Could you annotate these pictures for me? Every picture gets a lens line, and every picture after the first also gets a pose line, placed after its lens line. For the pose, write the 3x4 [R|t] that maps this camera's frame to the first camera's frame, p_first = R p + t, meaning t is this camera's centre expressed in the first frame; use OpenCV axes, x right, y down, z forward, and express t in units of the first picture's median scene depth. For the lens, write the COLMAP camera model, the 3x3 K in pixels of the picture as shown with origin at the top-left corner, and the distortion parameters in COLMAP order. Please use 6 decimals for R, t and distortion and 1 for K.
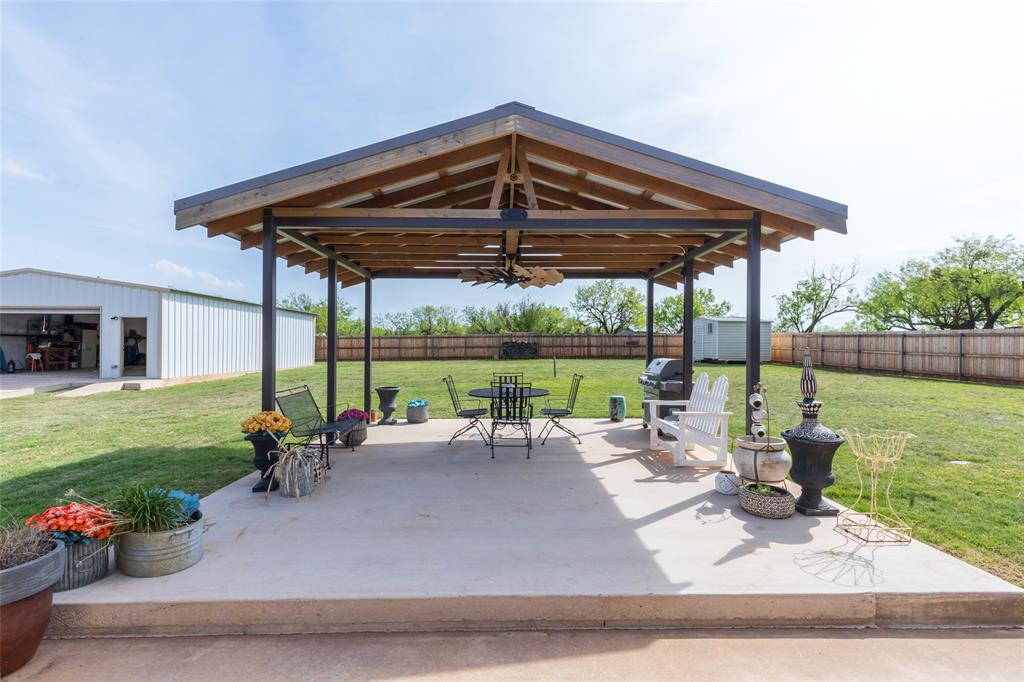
lens RADIAL K [[463.4, 0, 511.0], [0, 463.4, 345.3], [0, 0, 1]] dist [0.008746, -0.001372]
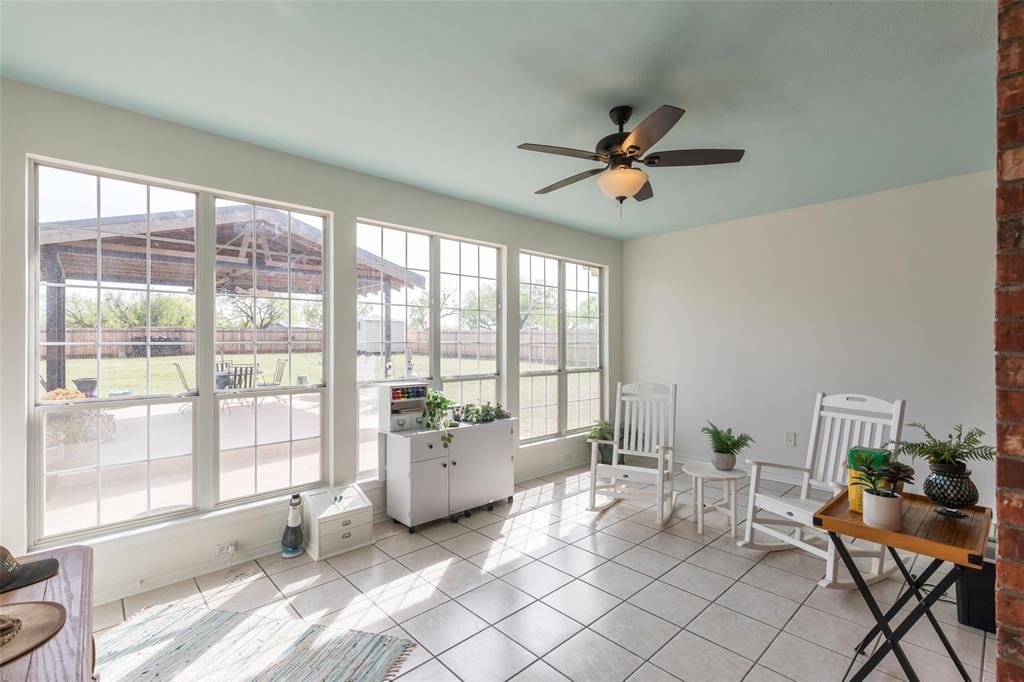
lens RADIAL K [[463.4, 0, 514.5], [0, 463.4, 342.8], [0, 0, 1]] dist [0.008746, -0.001372]
pose [[0.740039, -0.008920, 0.672504, -0.090314], [0.005080, 0.999958, 0.007673, 0.000593], [-0.672544, -0.002262, 0.740053, -0.182059]]
